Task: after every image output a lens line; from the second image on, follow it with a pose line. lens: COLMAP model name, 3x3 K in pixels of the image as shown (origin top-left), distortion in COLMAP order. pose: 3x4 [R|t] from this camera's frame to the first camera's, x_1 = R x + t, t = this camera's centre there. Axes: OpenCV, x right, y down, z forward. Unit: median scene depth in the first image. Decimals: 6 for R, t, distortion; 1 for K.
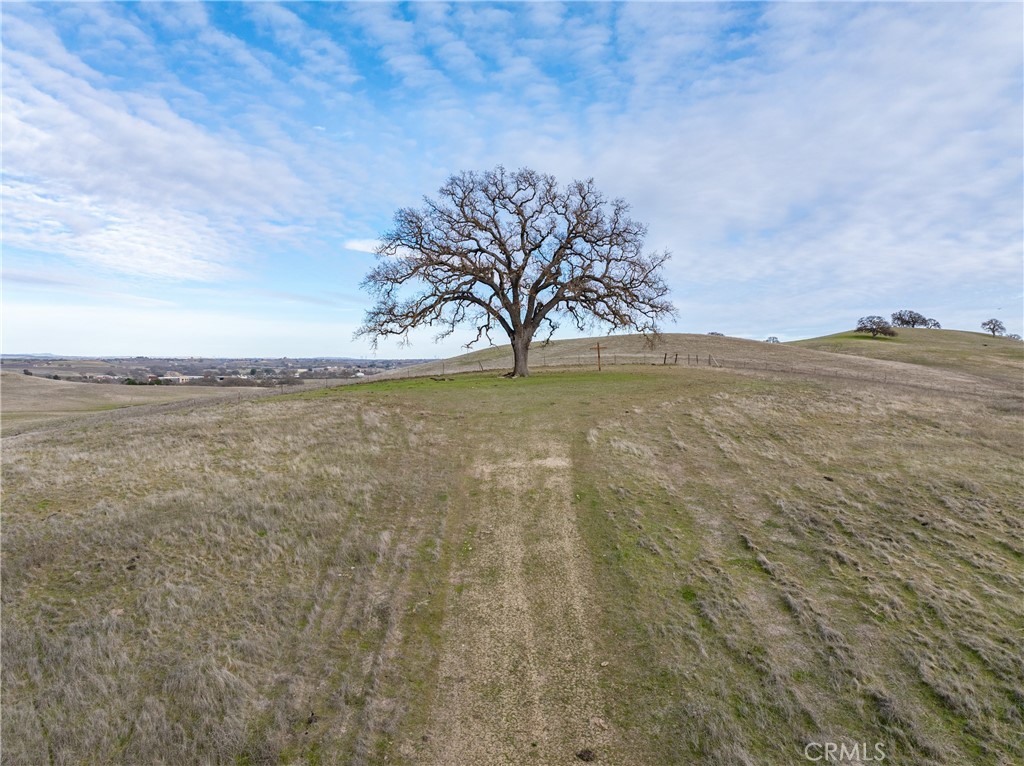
lens RADIAL K [[725.8, 0, 502.2], [0, 725.8, 390.3], [0, 0, 1]] dist [-0.055327, 0.026816]
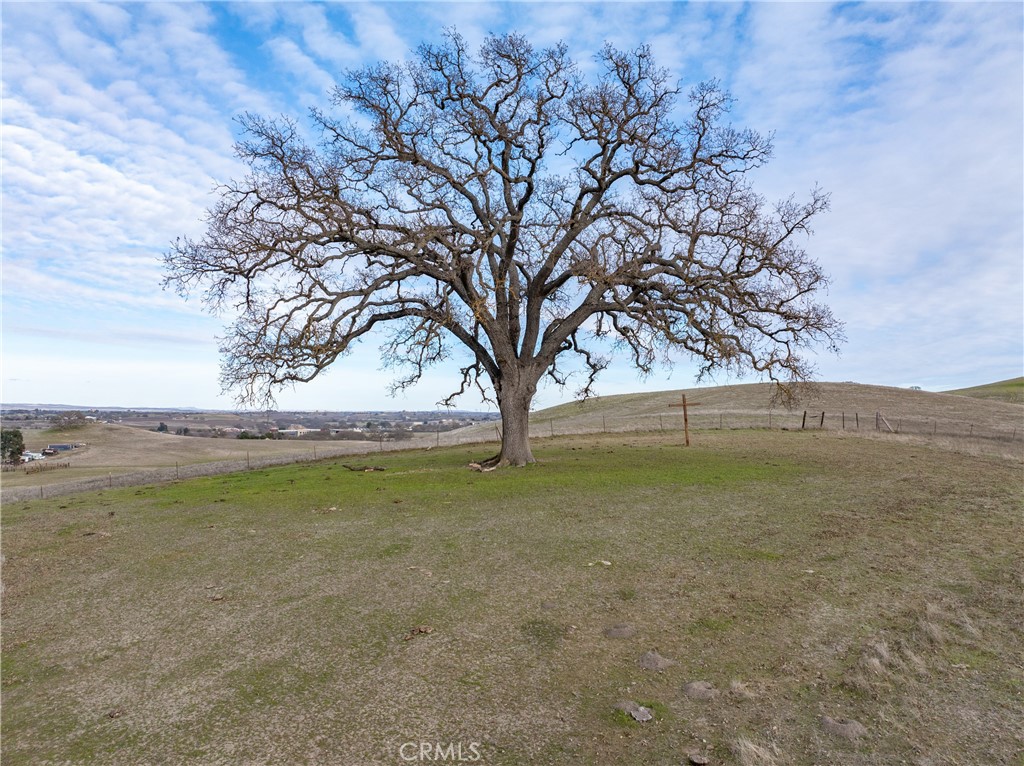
lens RADIAL K [[725.8, 0, 515.7], [0, 725.8, 387.1], [0, 0, 1]] dist [-0.055327, 0.026816]
pose [[0.990050, -0.007498, -0.140517, 0.089007], [-0.003371, 0.997029, -0.076956, -0.030960], [0.140676, 0.076664, 0.987083, 0.467109]]
